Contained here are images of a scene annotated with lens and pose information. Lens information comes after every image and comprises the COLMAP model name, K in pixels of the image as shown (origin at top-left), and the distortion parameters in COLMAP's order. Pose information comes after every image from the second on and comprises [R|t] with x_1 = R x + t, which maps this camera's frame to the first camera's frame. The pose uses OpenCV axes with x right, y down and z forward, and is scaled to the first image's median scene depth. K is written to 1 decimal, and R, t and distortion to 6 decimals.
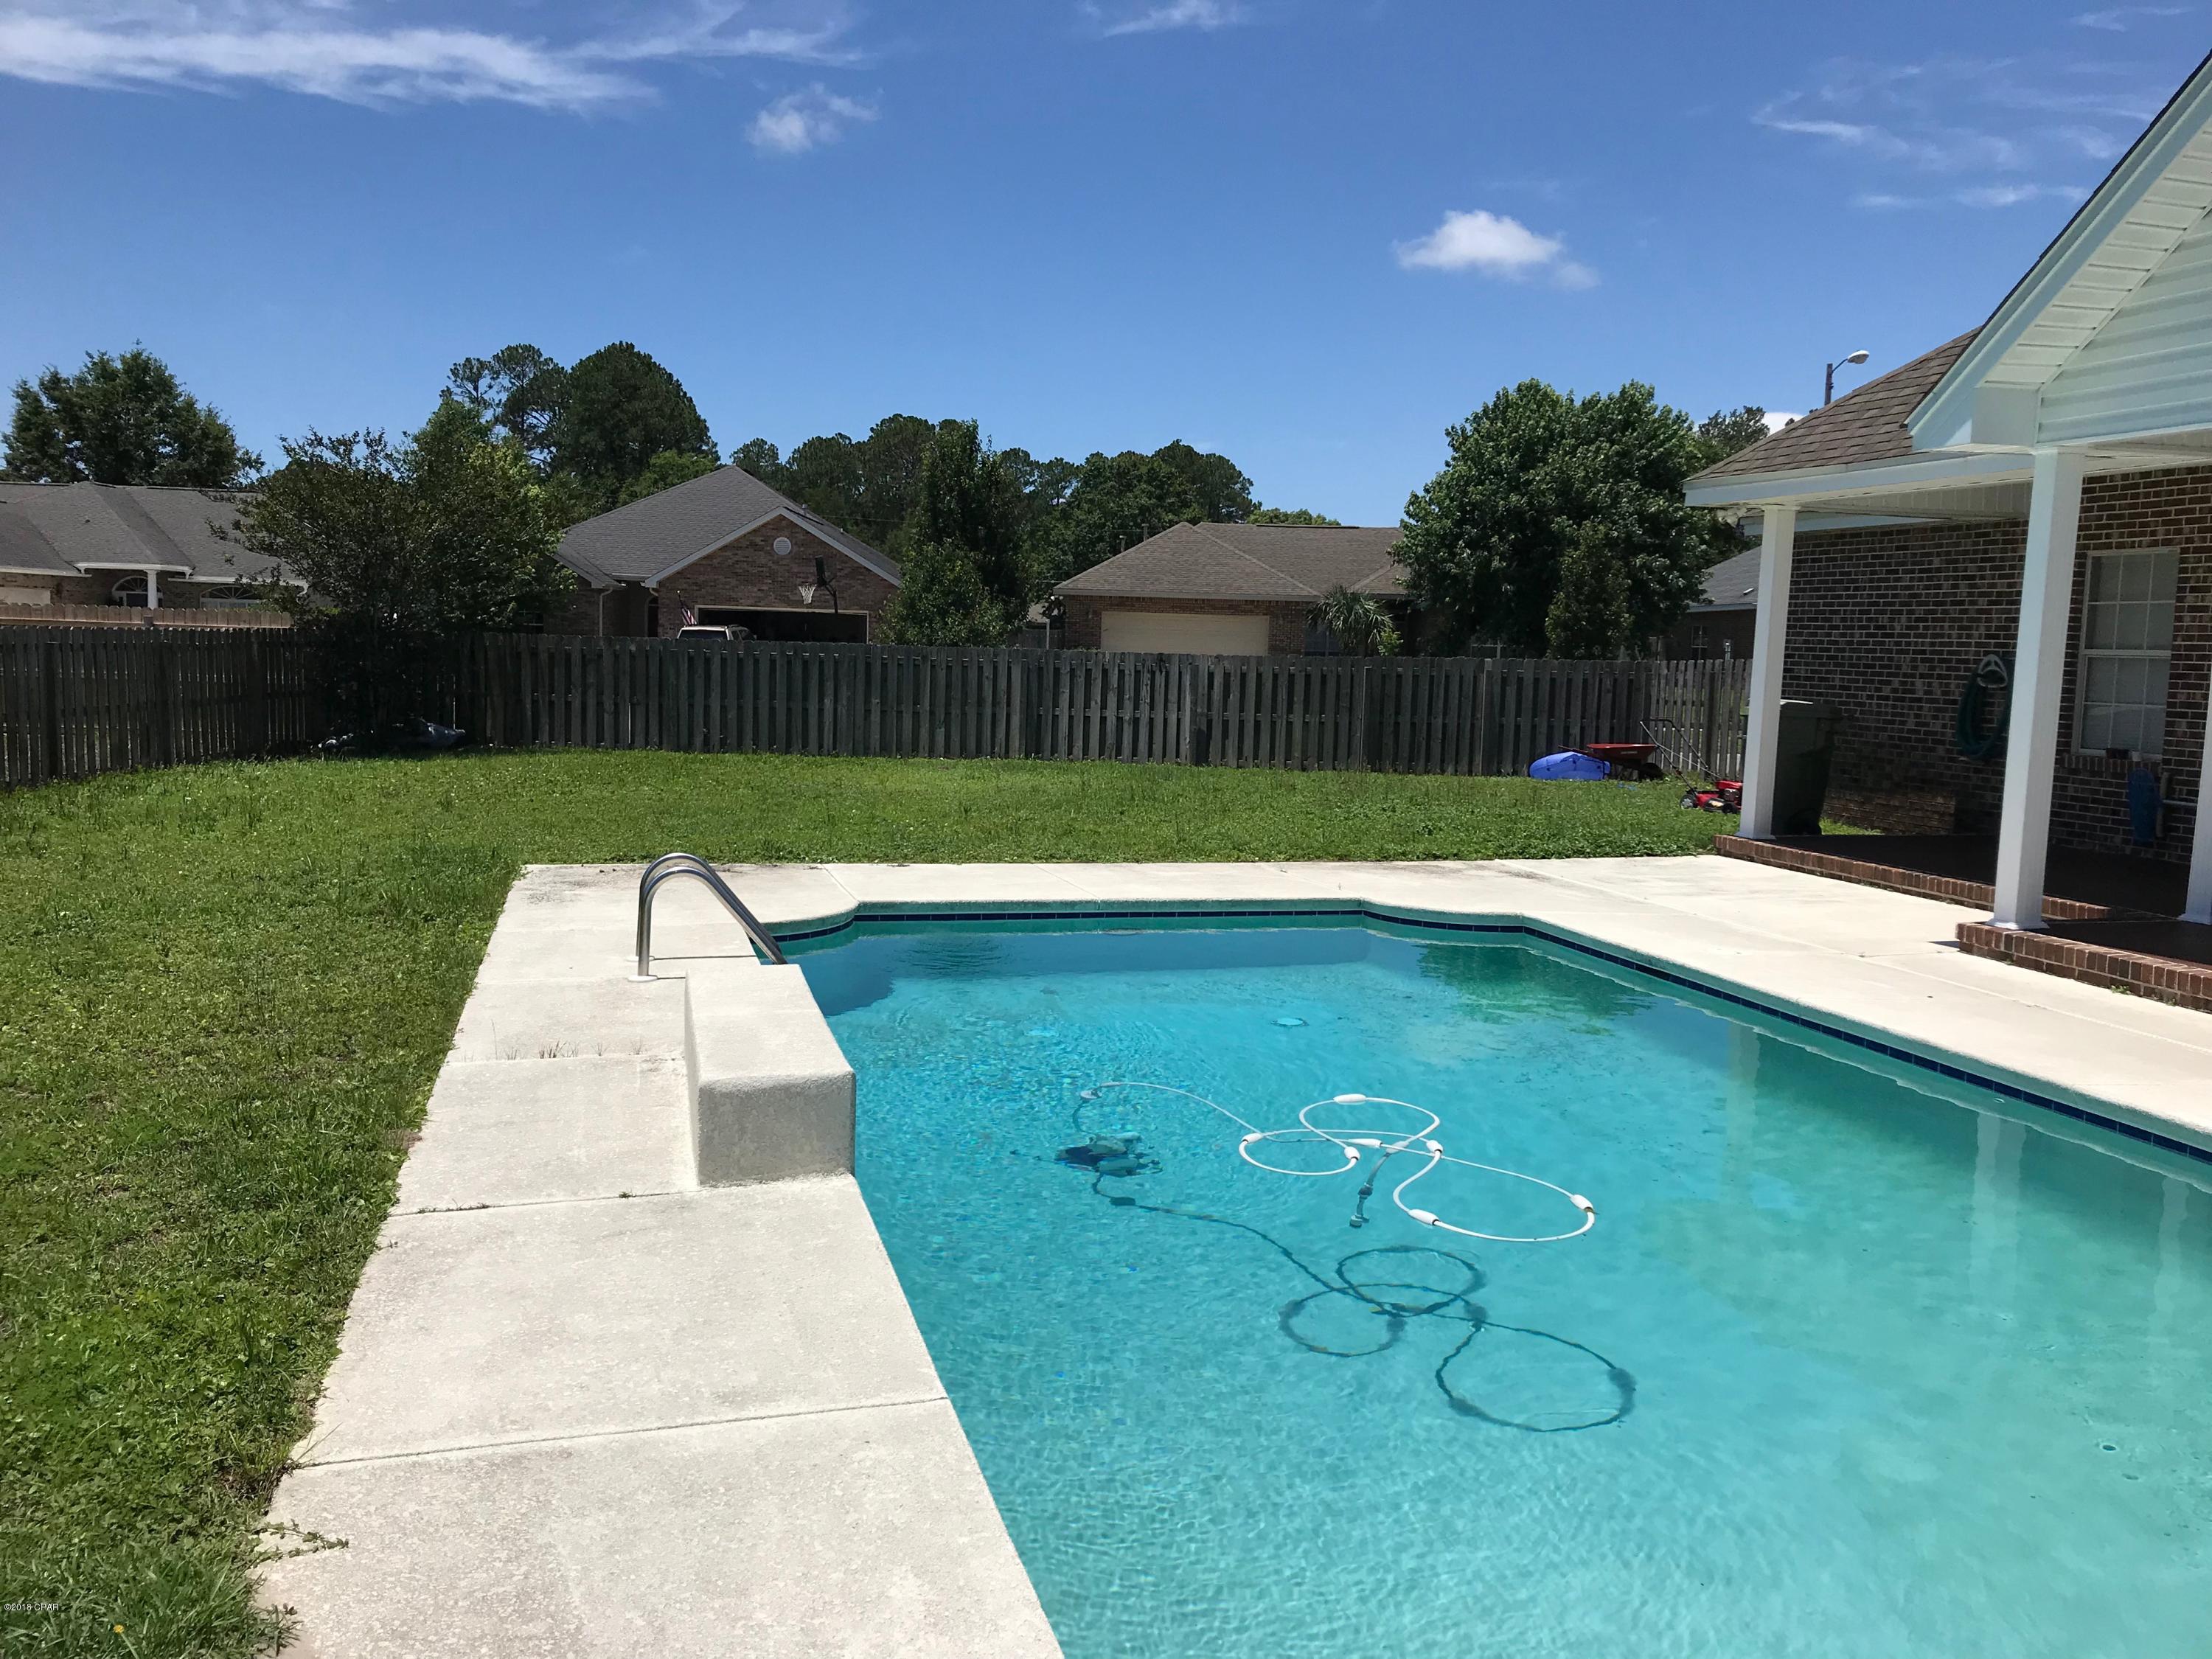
lens RADIAL K [[1792.9, 0, 1106.0], [0, 1792.9, 829.5], [0, 0, 1]] dist [0.000269, -0.007539]
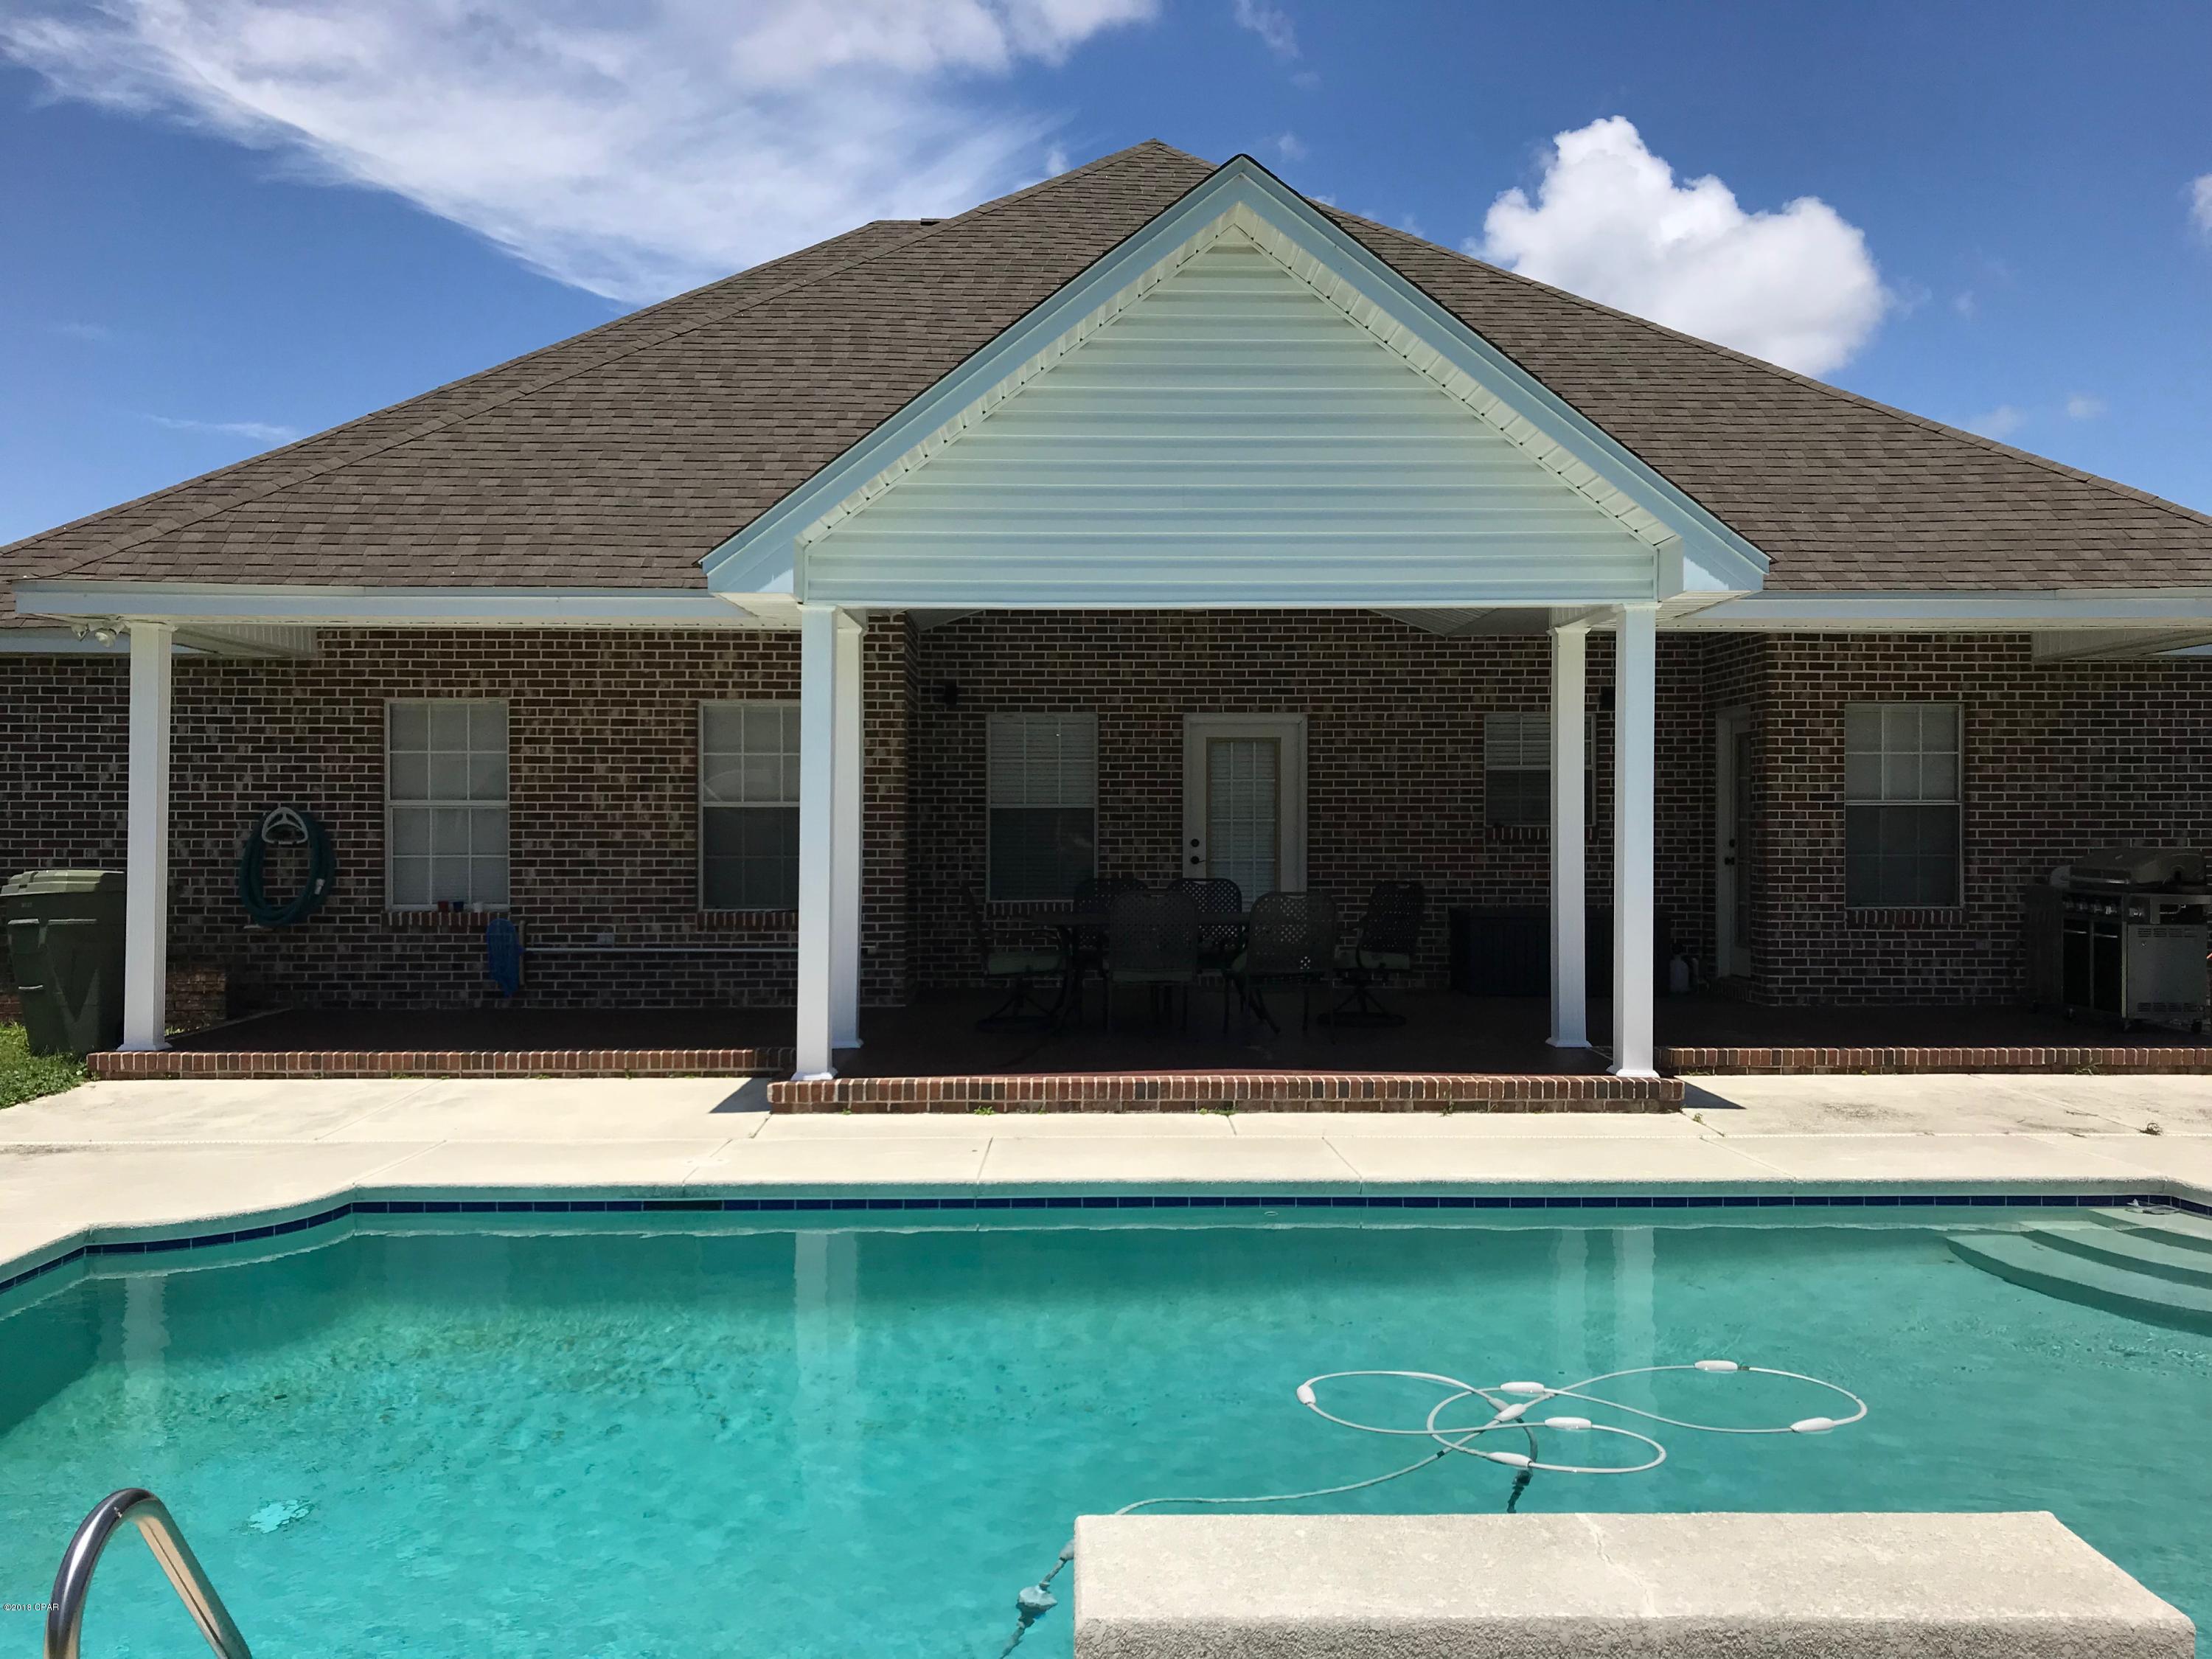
lens RADIAL K [[1792.9, 0, 1106.0], [0, 1792.9, 829.5], [0, 0, 1]] dist [0.000269, -0.007539]
pose [[0.210315, -0.028687, 0.977213, -0.322195], [0.107158, 0.994223, 0.006124, -0.053625], [-0.971743, 0.103428, 0.212174, 0.459768]]
